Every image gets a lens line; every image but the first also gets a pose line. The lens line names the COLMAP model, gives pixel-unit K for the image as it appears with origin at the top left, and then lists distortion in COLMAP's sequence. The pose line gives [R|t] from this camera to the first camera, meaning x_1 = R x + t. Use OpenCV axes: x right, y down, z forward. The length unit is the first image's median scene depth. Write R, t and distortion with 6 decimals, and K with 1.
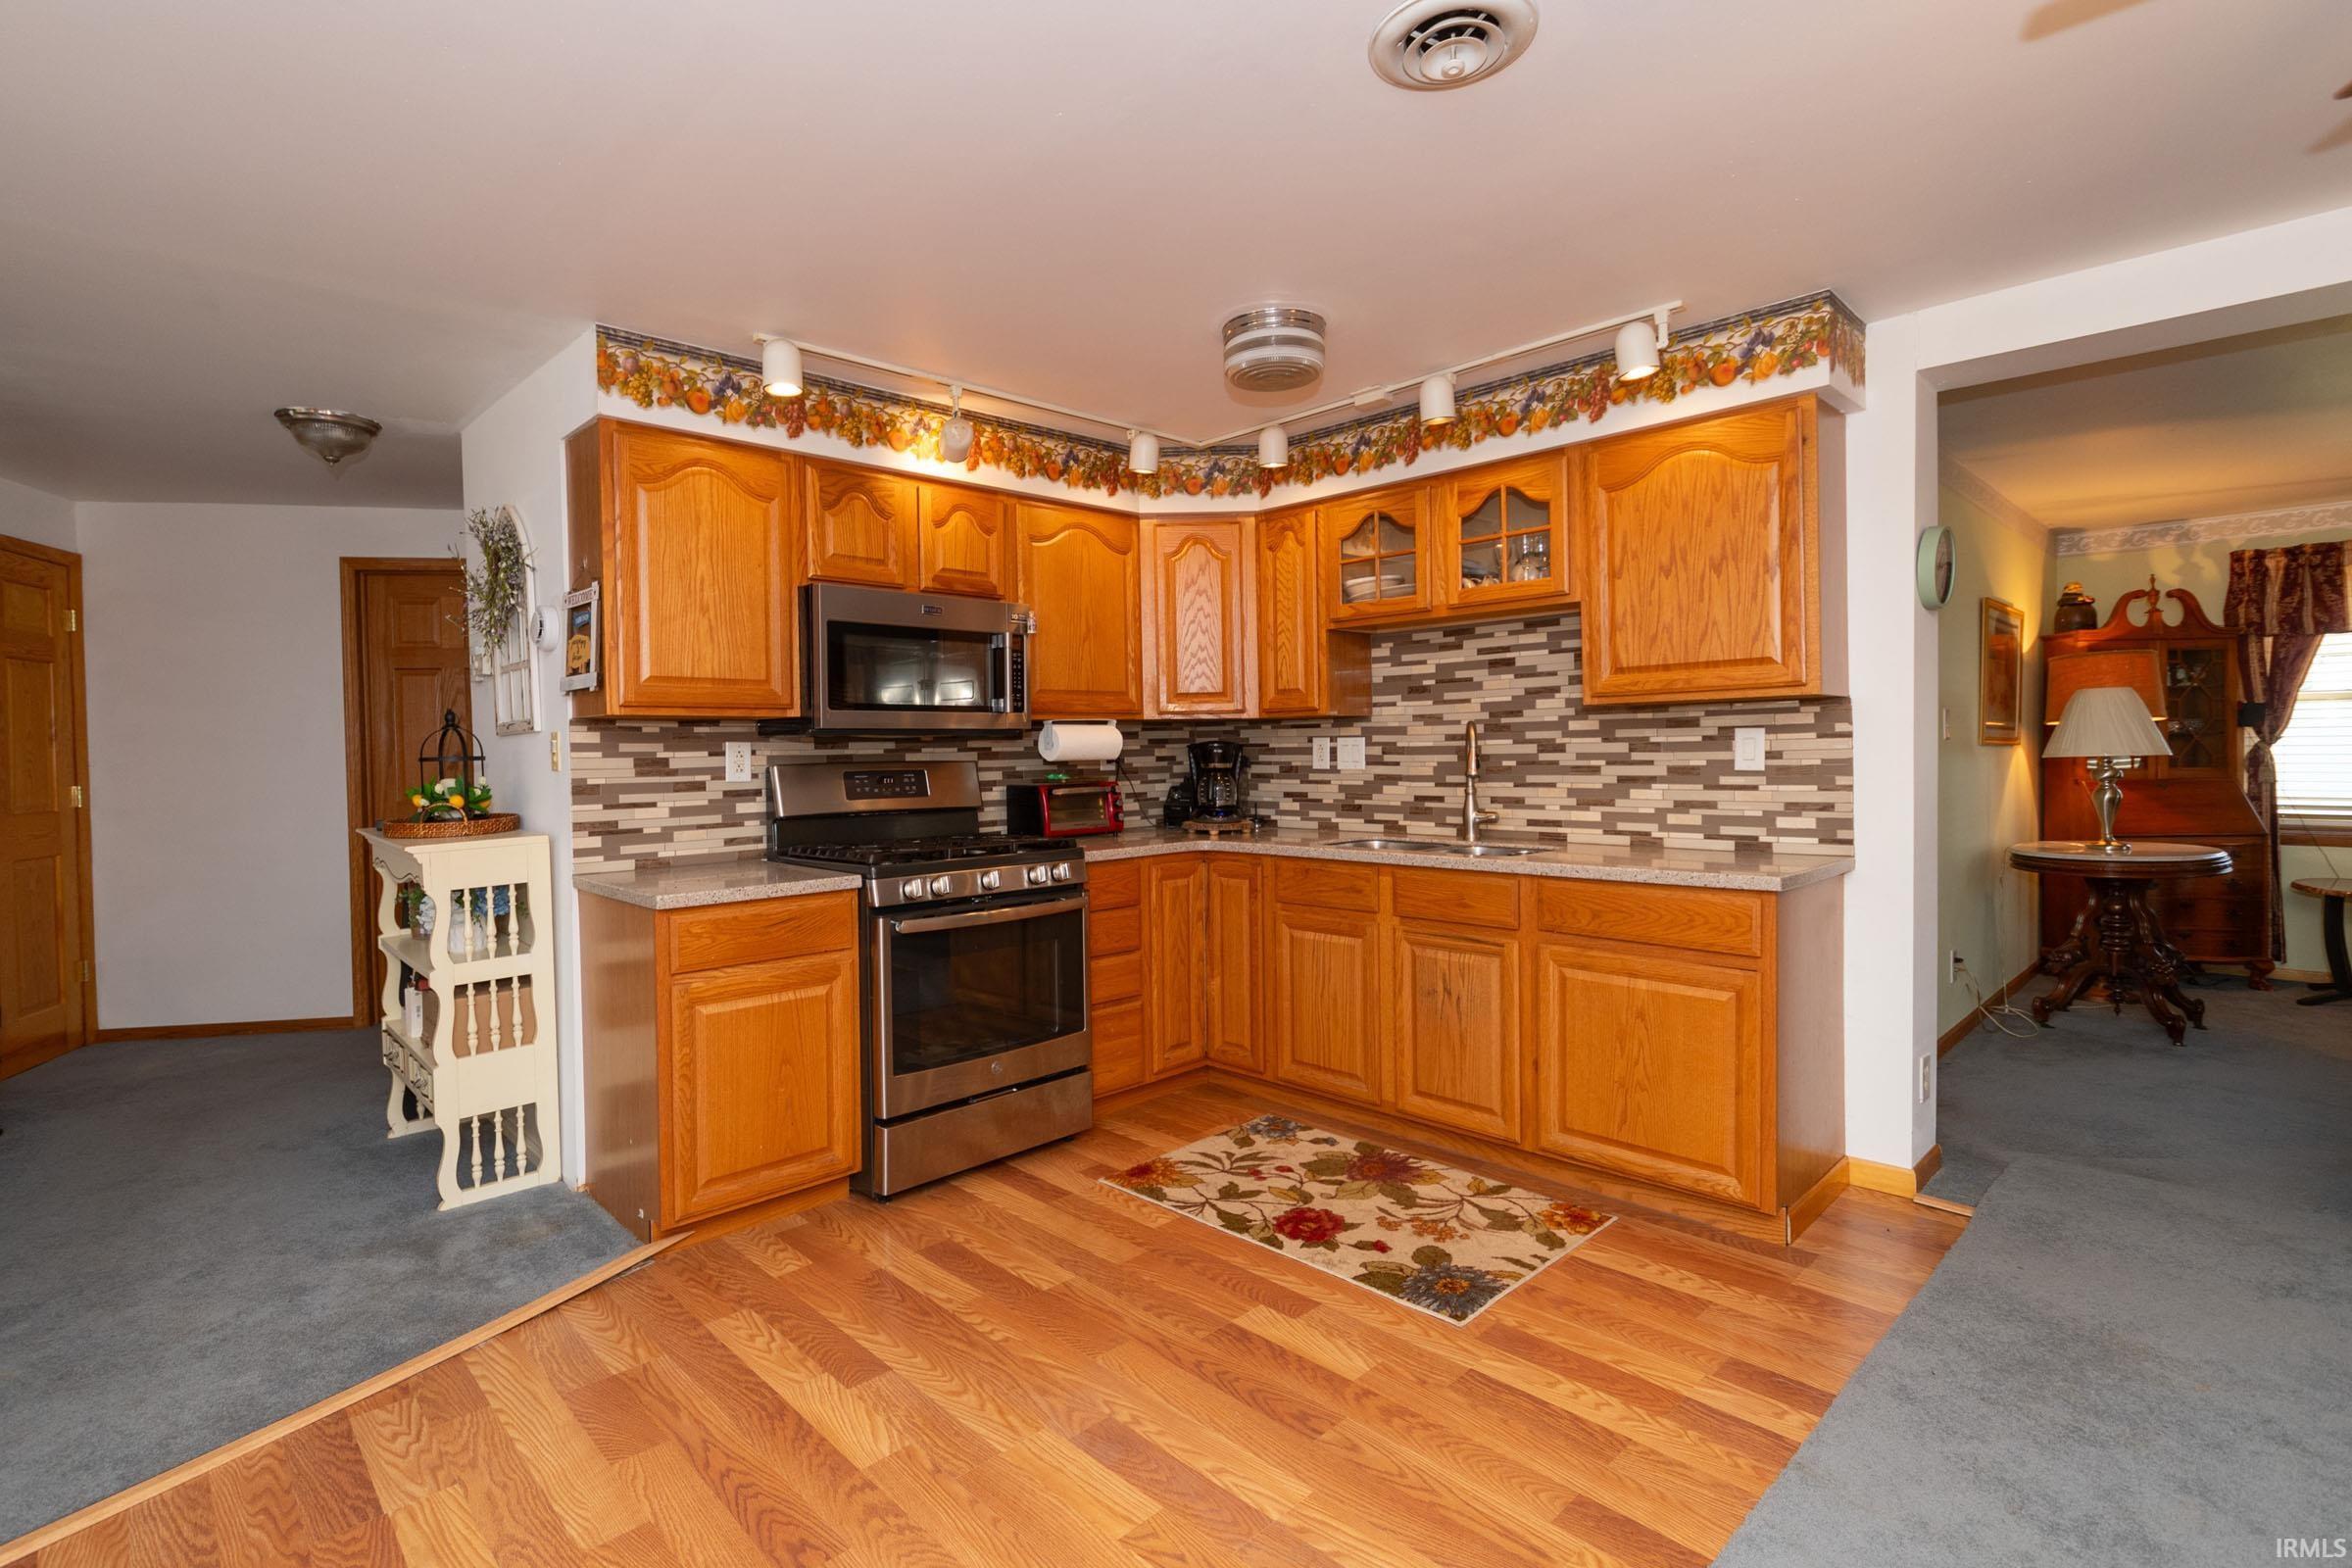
lens RADIAL K [[1102.0, 0, 1124.0], [0, 1102.0, 769.3], [0, 0, 1]] dist [0.002606, -0.001171]
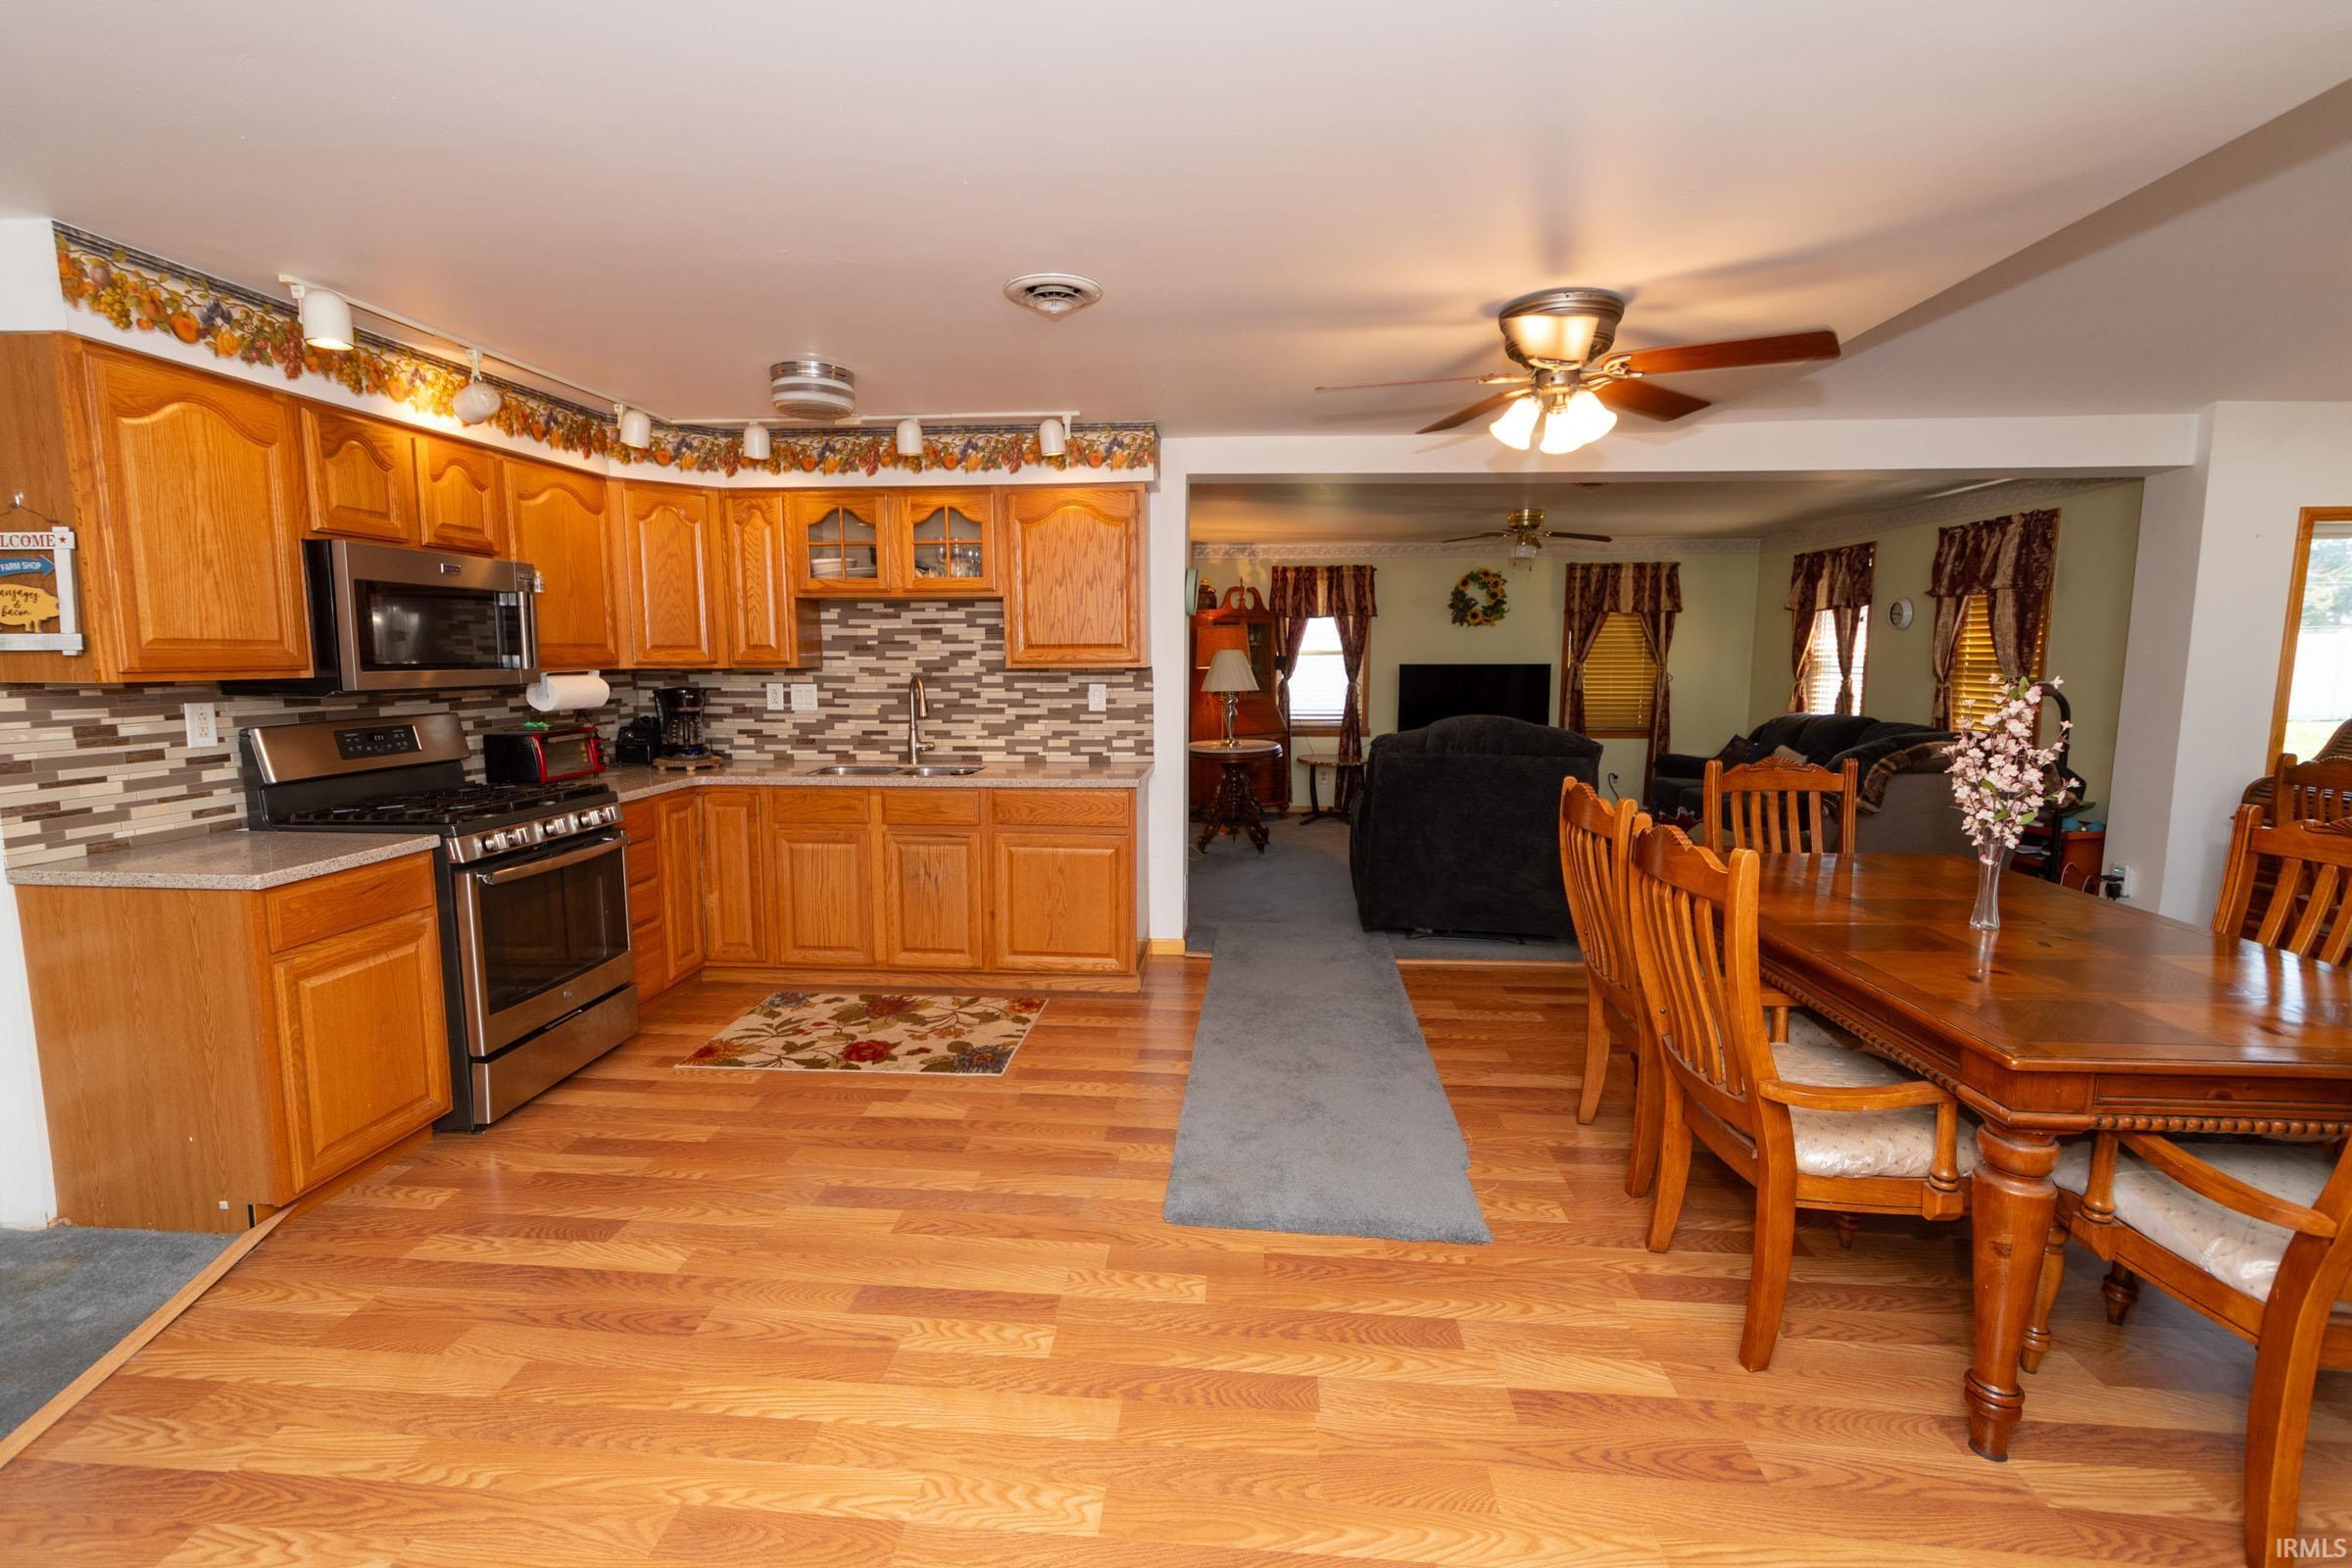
lens RADIAL K [[1041.0, 0, 1167.4], [0, 1041.0, 775.0], [0, 0, 1]] dist [0.007749, -0.000353]
pose [[0.742330, -0.064593, 0.666914, -0.344298], [0.001882, 0.995540, 0.094327, -0.046343], [-0.670032, -0.068767, 0.739140, -0.166626]]
